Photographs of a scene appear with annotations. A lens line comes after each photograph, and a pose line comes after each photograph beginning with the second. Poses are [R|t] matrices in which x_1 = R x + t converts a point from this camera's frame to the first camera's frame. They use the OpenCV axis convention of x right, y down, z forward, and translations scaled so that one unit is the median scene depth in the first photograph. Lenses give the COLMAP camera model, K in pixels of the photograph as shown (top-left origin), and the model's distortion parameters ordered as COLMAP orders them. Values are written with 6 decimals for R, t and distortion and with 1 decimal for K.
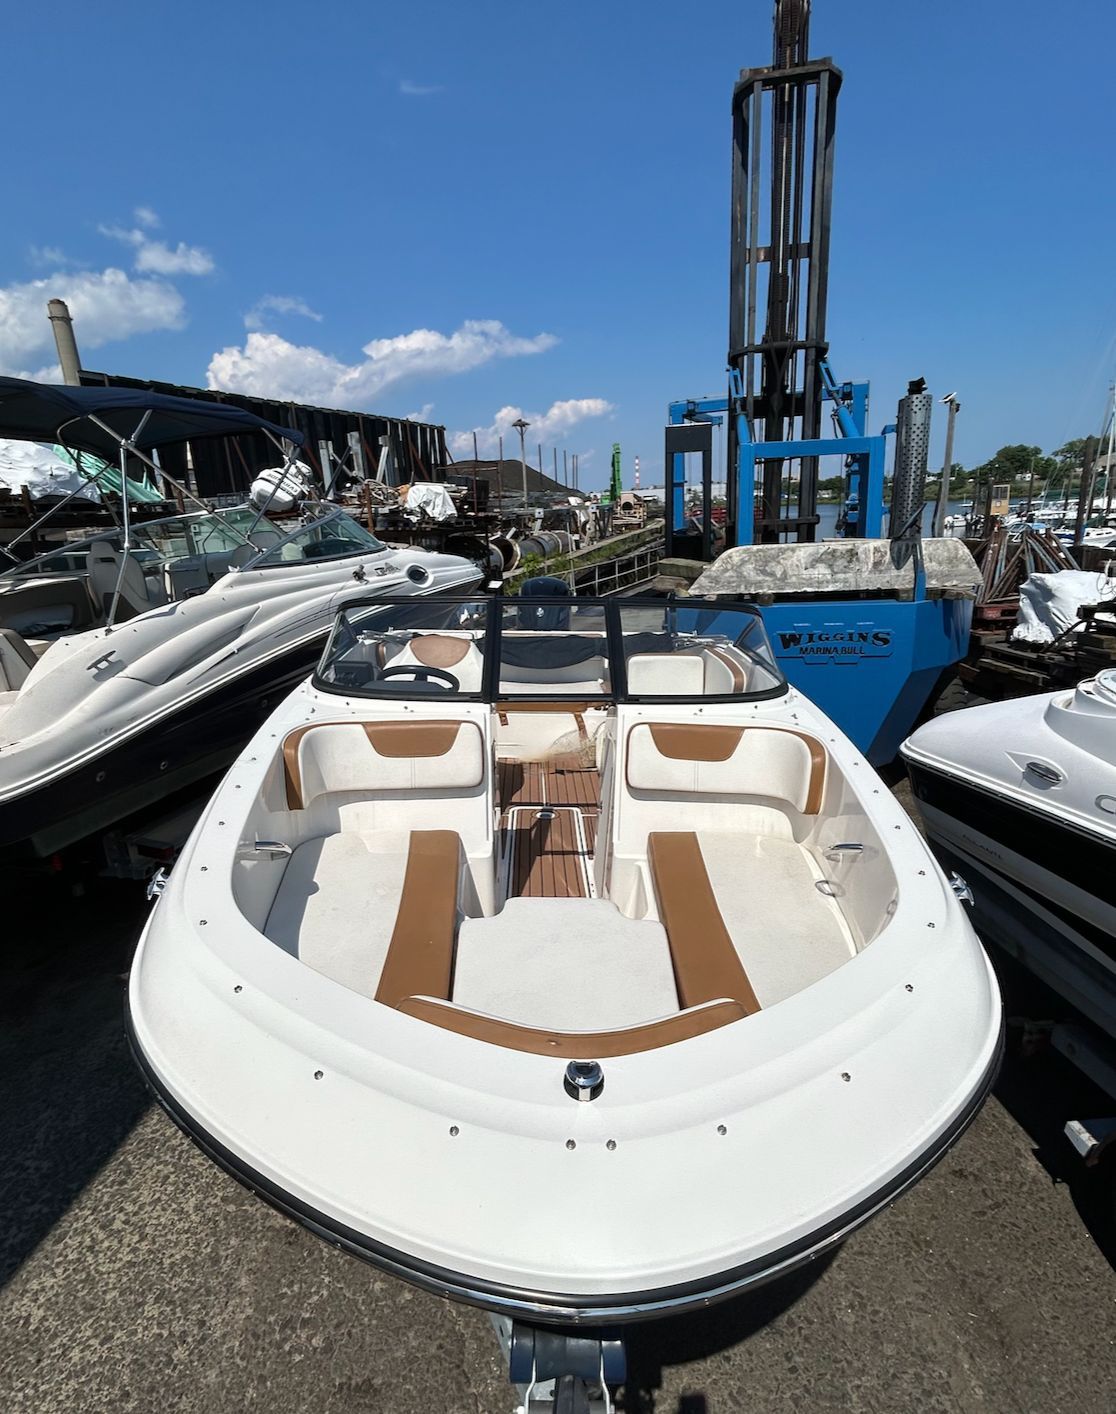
lens RADIAL K [[1203.2, 0, 564.8], [0, 1203.2, 690.9], [0, 0, 1]] dist [0.051888, -0.067231]
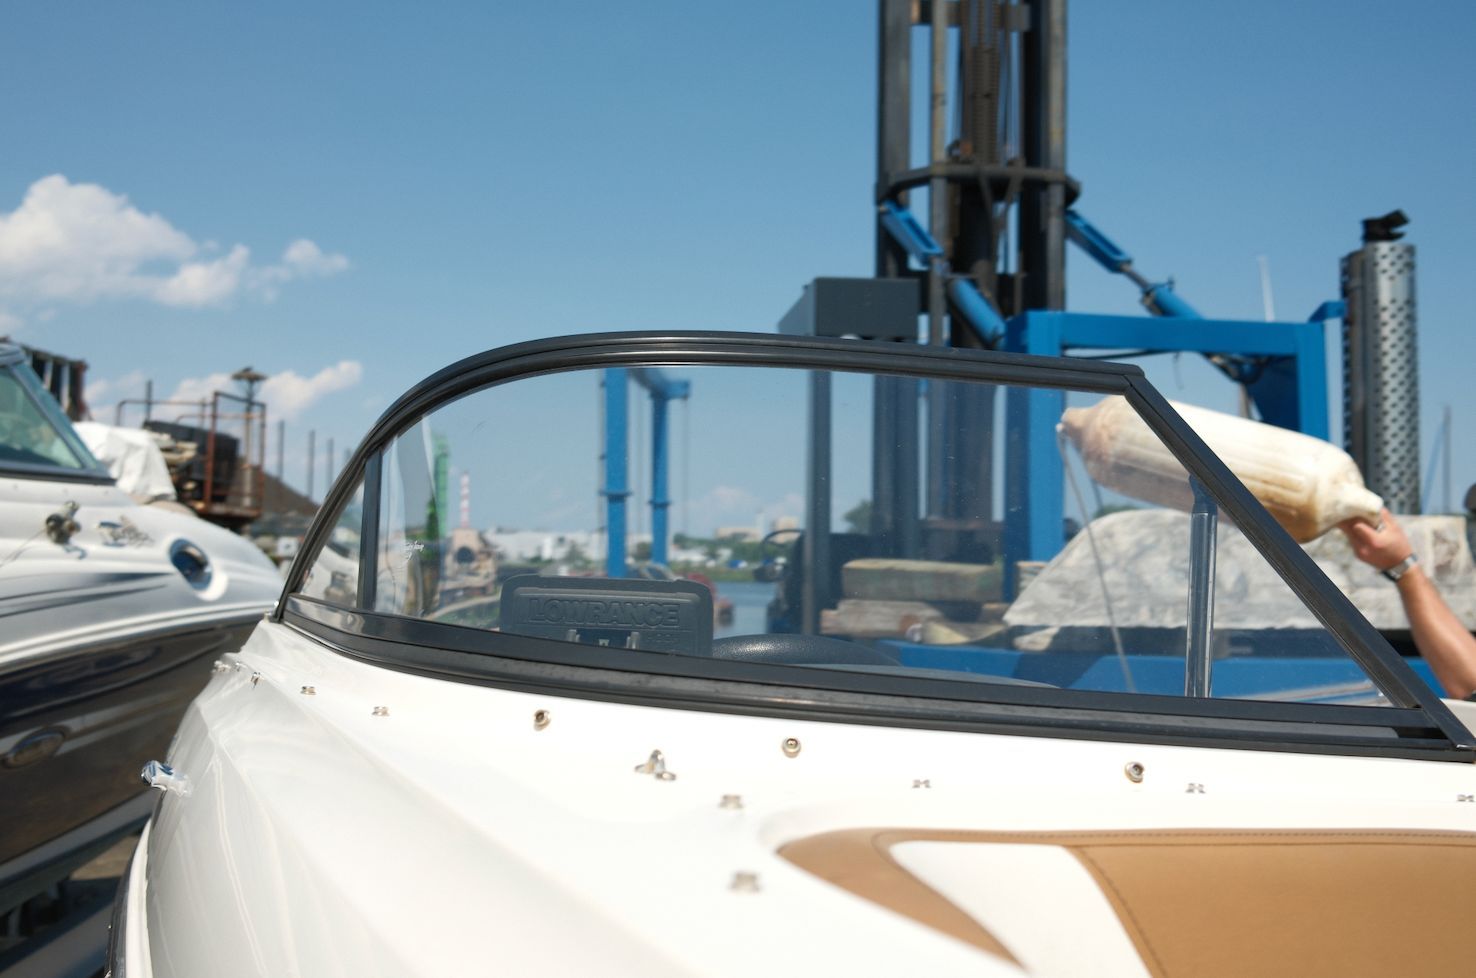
lens RADIAL K [[1744.4, 0, 738.0], [0, 1744.4, 489.0], [0, 0, 1]] dist [-0.016057, -0.019897]
pose [[0.924749, 0.092903, 0.369063, -0.179767], [0.012032, 0.962125, -0.272343, 0.027497], [-0.380386, 0.256290, 0.888607, 0.508156]]
